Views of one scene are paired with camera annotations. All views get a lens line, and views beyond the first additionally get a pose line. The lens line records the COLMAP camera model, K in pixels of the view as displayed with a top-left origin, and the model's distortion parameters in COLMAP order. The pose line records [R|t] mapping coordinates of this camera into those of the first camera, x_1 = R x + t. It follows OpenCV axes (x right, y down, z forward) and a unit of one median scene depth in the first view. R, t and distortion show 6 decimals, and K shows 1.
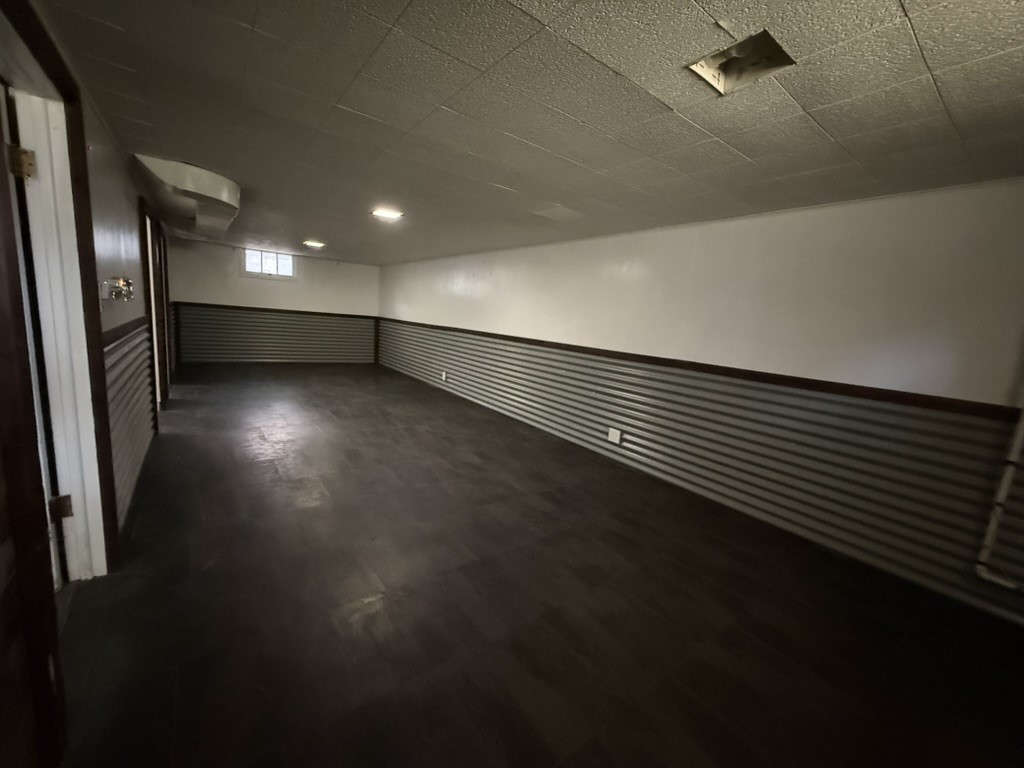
lens RADIAL K [[418.0, 0, 512.0], [0, 418.0, 384.0], [0, 0, 1]] dist [-0.001019, -0.000044]
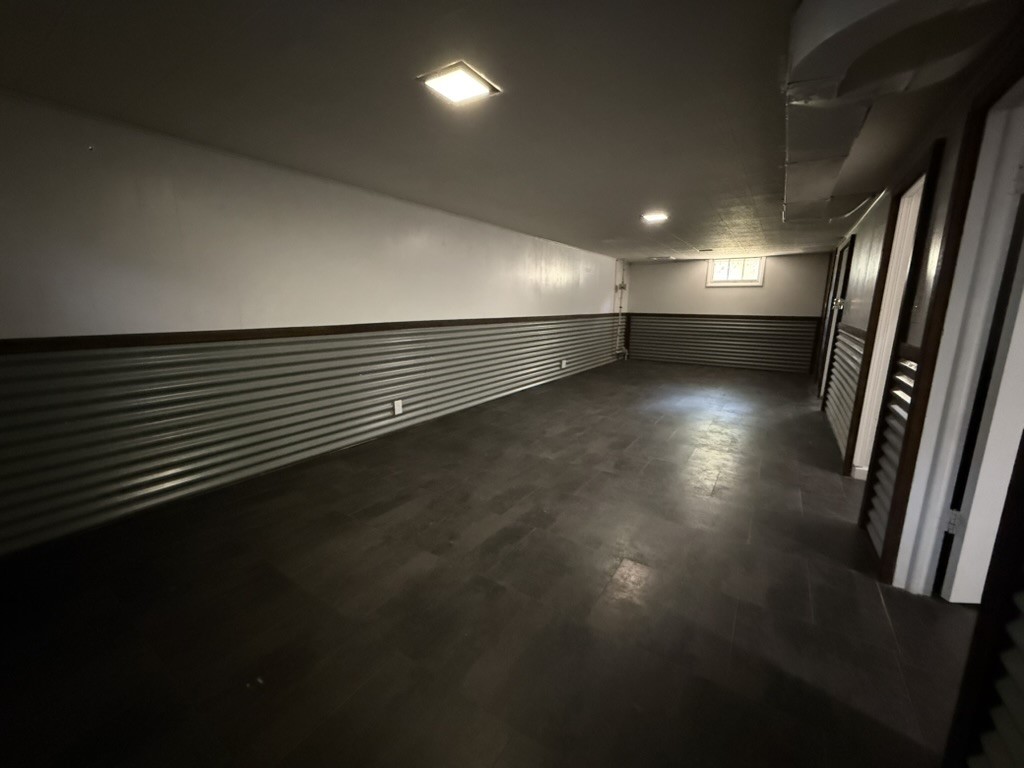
lens RADIAL K [[405.6, 0, 512.0], [0, 405.6, 384.0], [0, 0, 1]] dist [0.000772, 0.000018]
pose [[-0.328000, -0.266534, 0.906298, -0.932336], [0.100702, 0.944041, 0.314079, -0.271269], [-0.939295, 0.194284, -0.282805, 1.286882]]
